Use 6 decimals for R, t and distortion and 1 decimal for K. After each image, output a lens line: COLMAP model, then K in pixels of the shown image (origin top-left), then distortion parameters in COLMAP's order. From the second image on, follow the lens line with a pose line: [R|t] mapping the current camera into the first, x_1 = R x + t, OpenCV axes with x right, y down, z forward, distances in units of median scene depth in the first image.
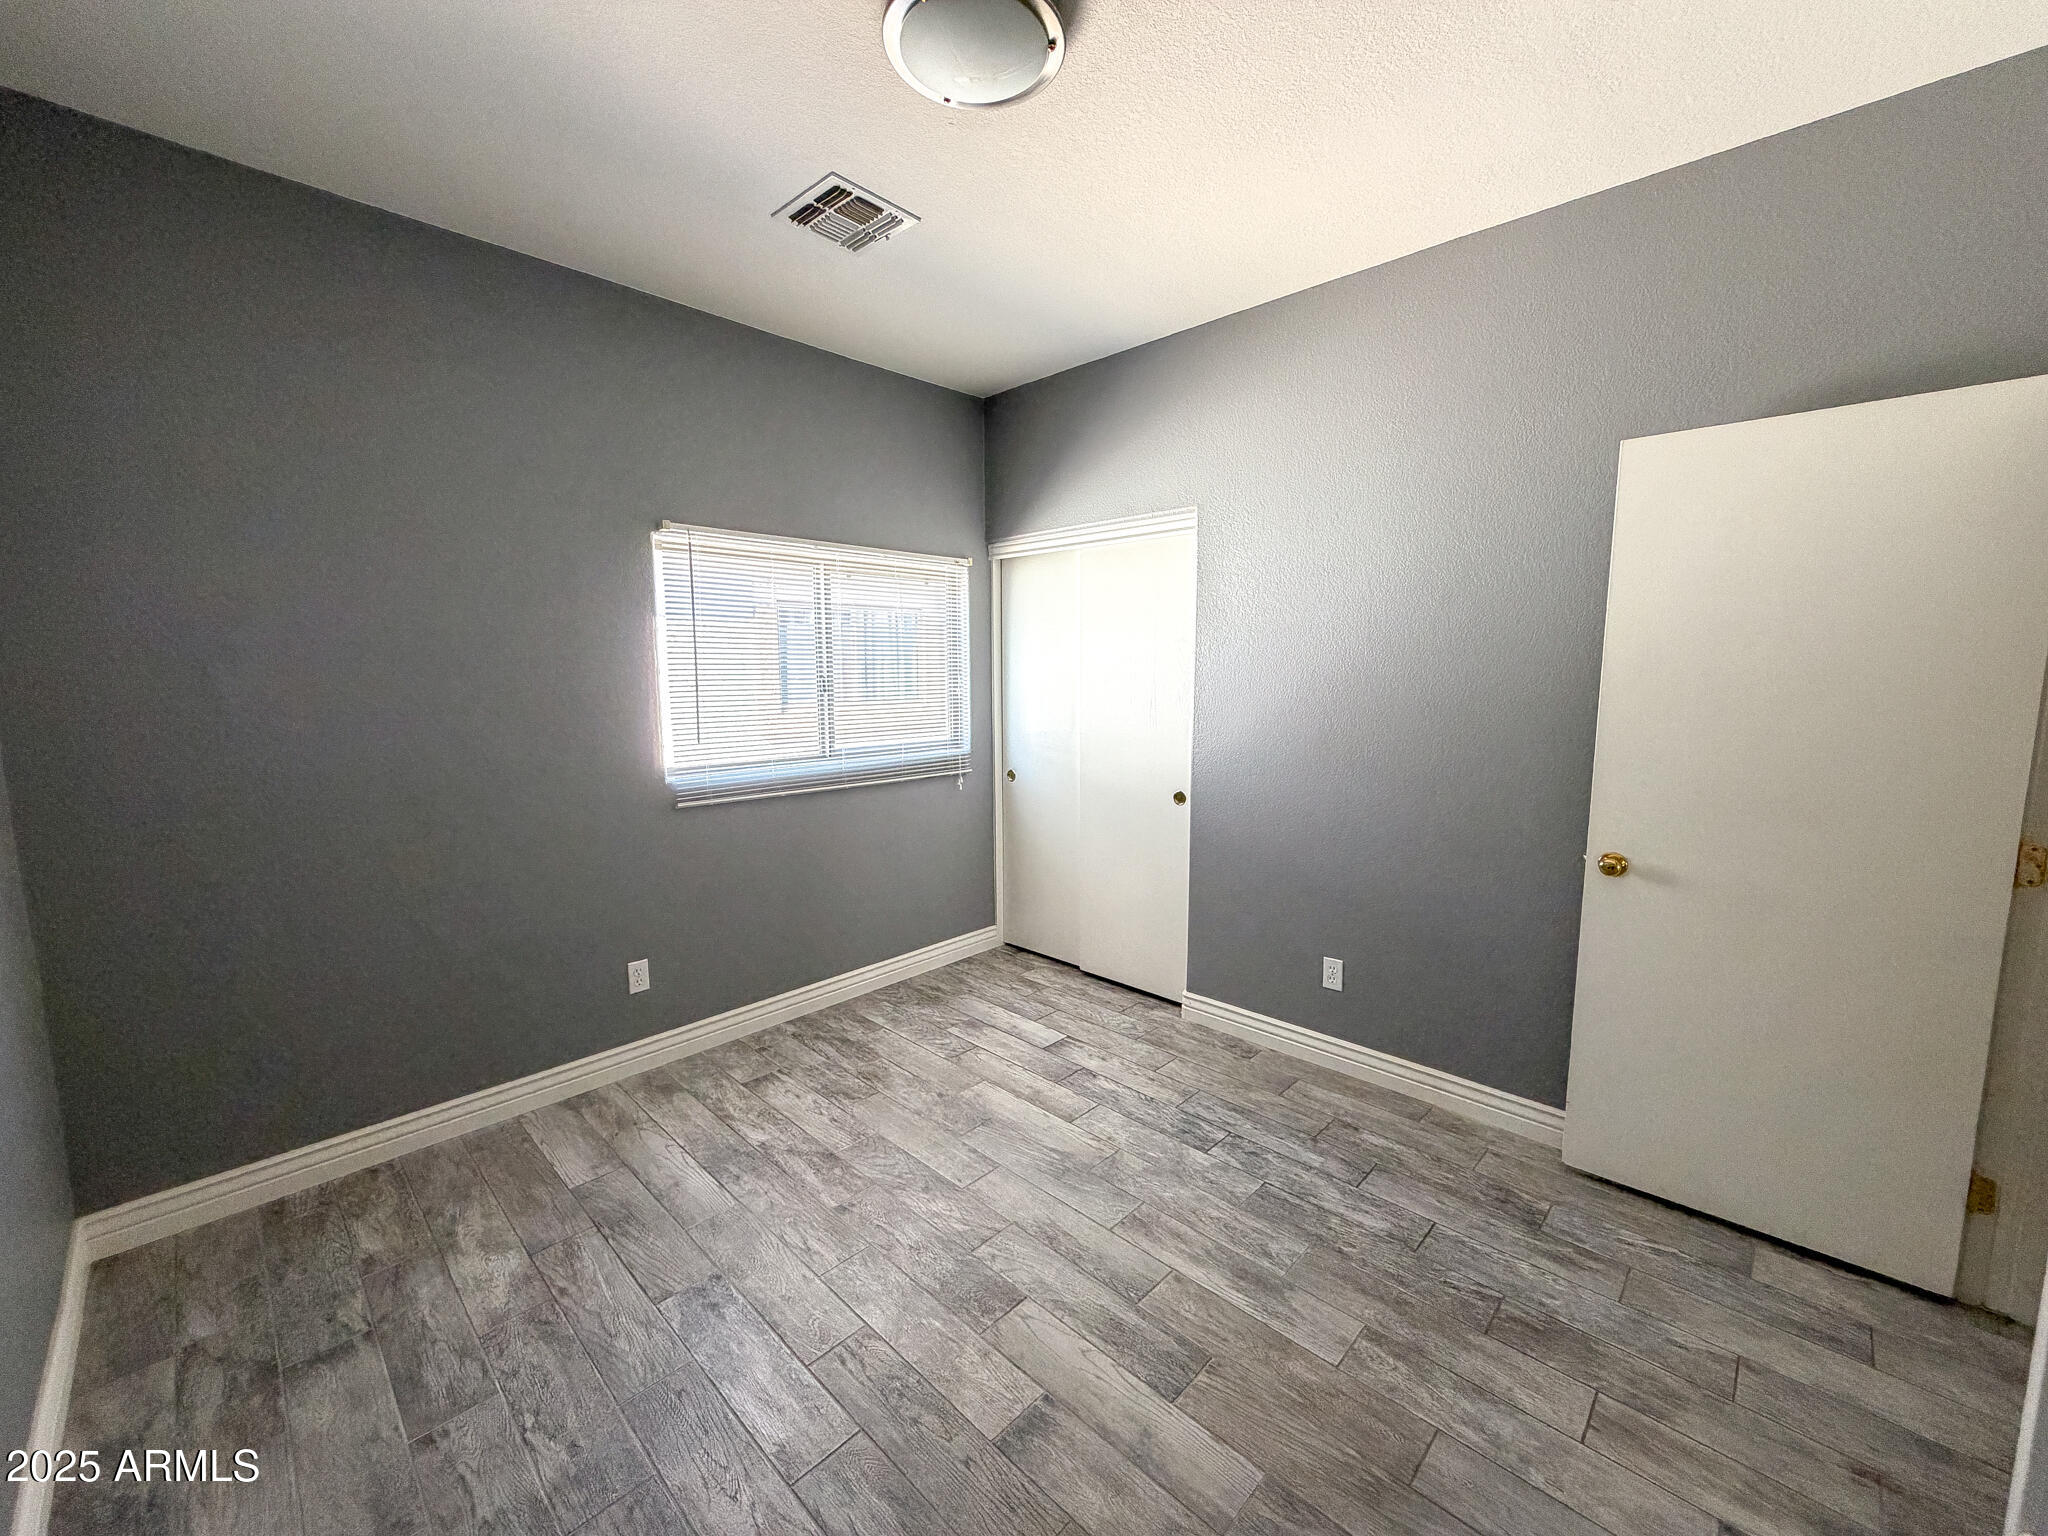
lens RADIAL K [[817.6, 0, 1018.2], [0, 817.6, 766.8], [0, 0, 1]] dist [-0.000321, 0.000134]
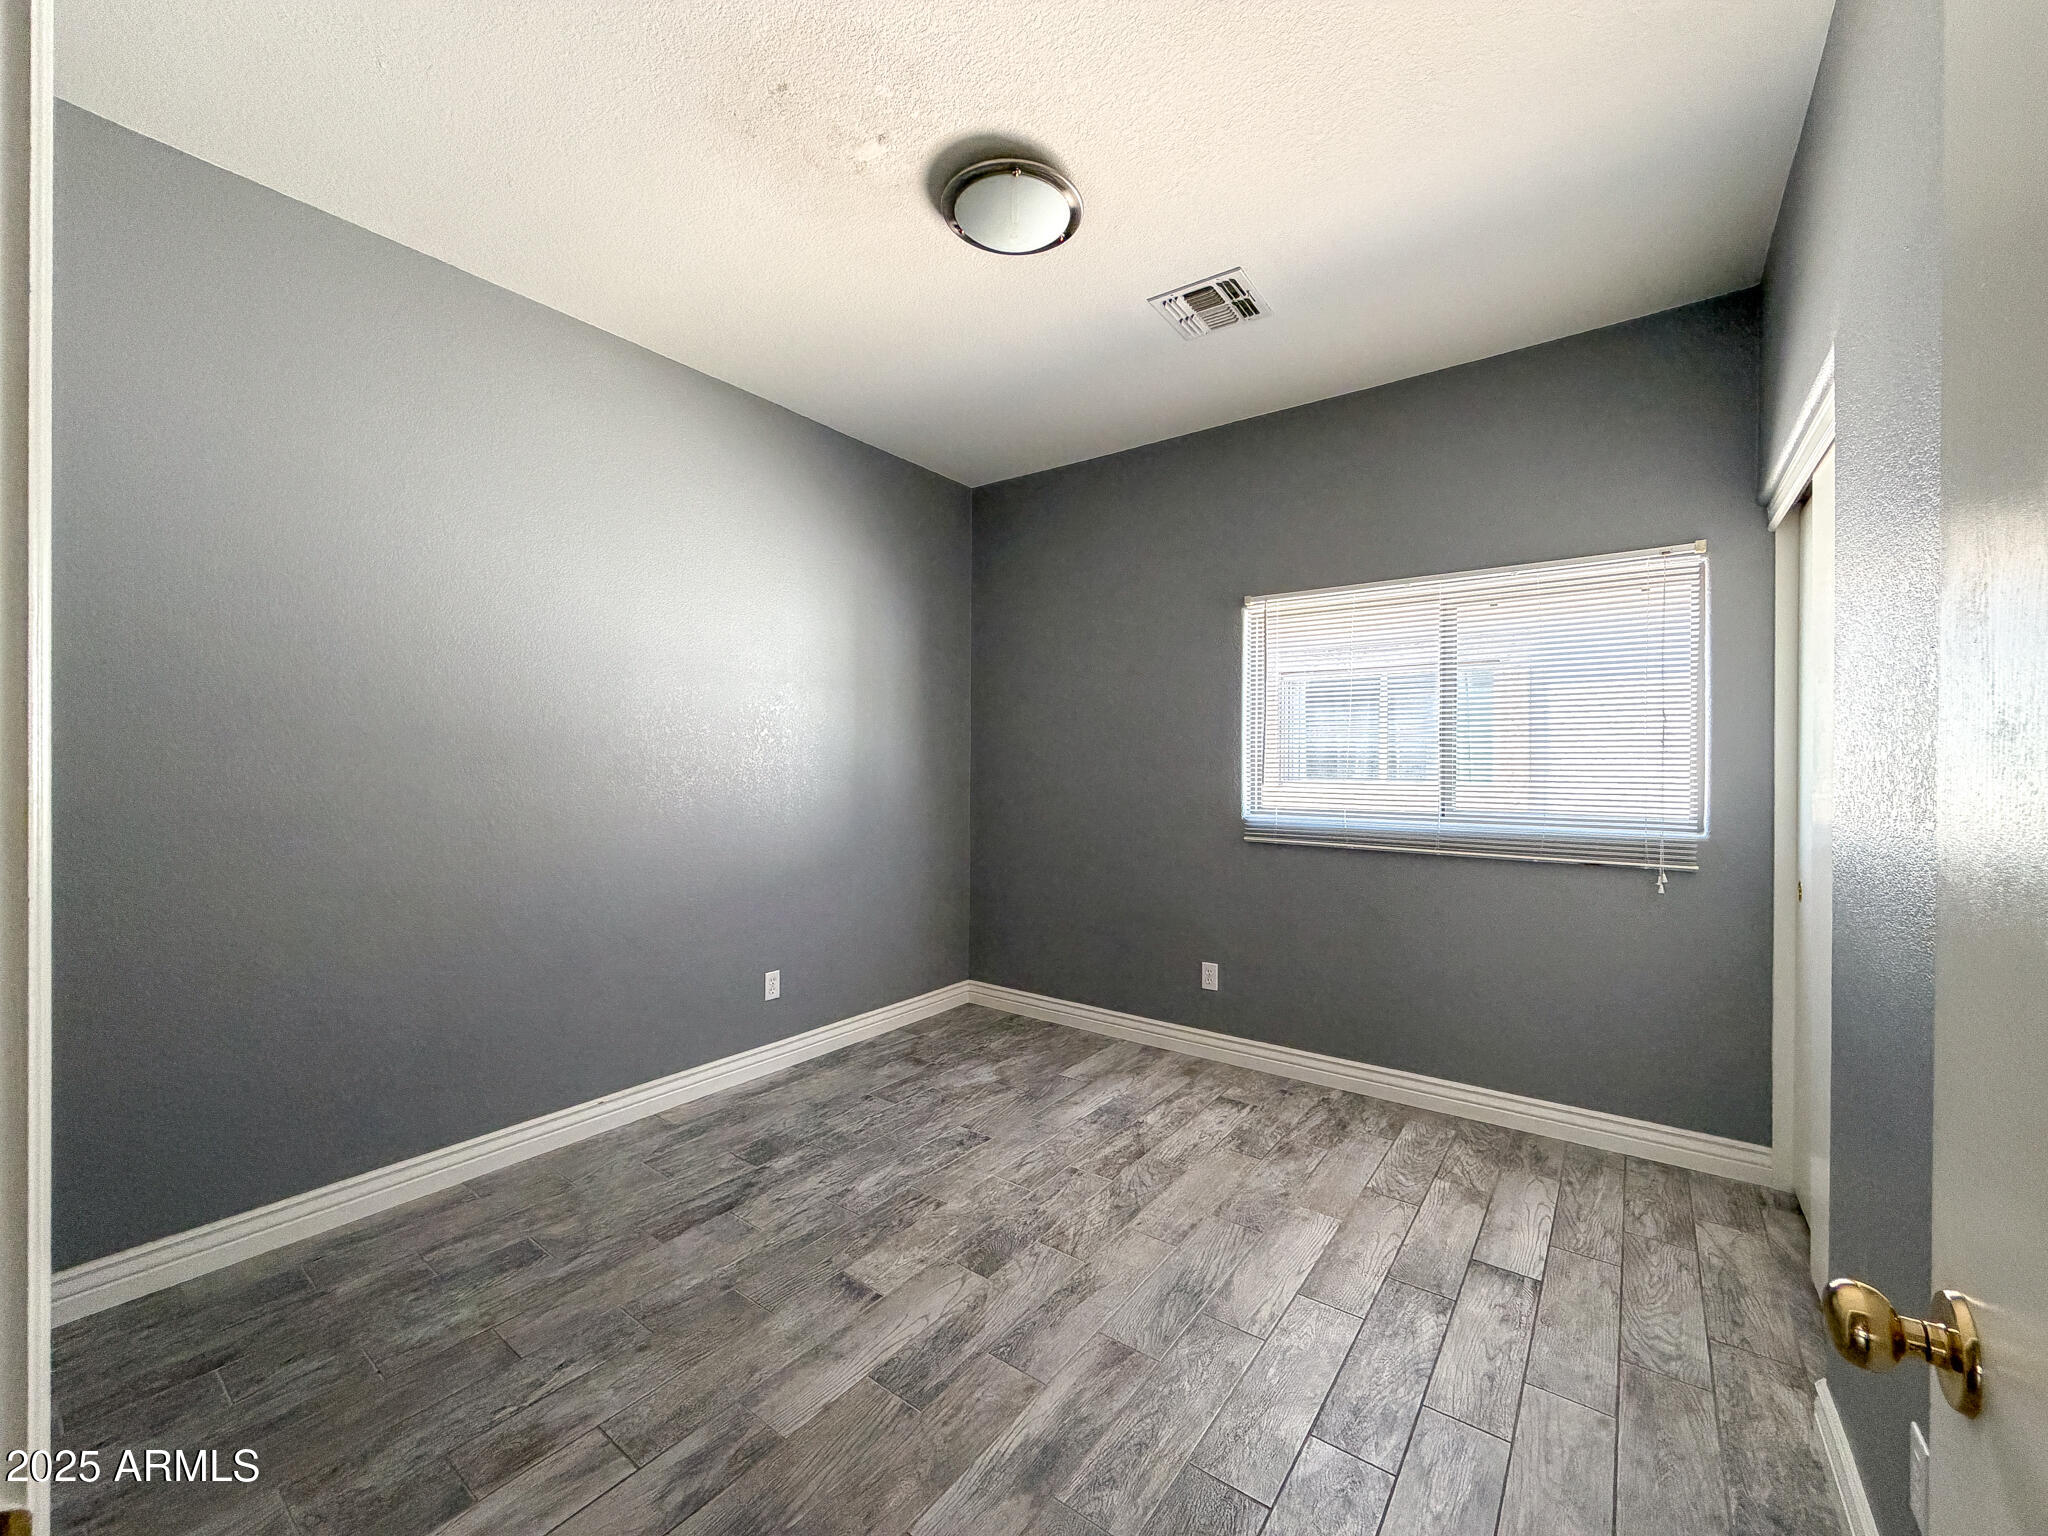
lens RADIAL K [[817.6, 0, 1018.2], [0, 817.6, 766.8], [0, 0, 1]] dist [-0.000321, 0.000134]
pose [[0.128485, 0.007355, -0.991684, 0.834510], [-0.125997, 0.991990, -0.008967, -0.002745], [0.983675, 0.126101, 0.128382, 0.644850]]
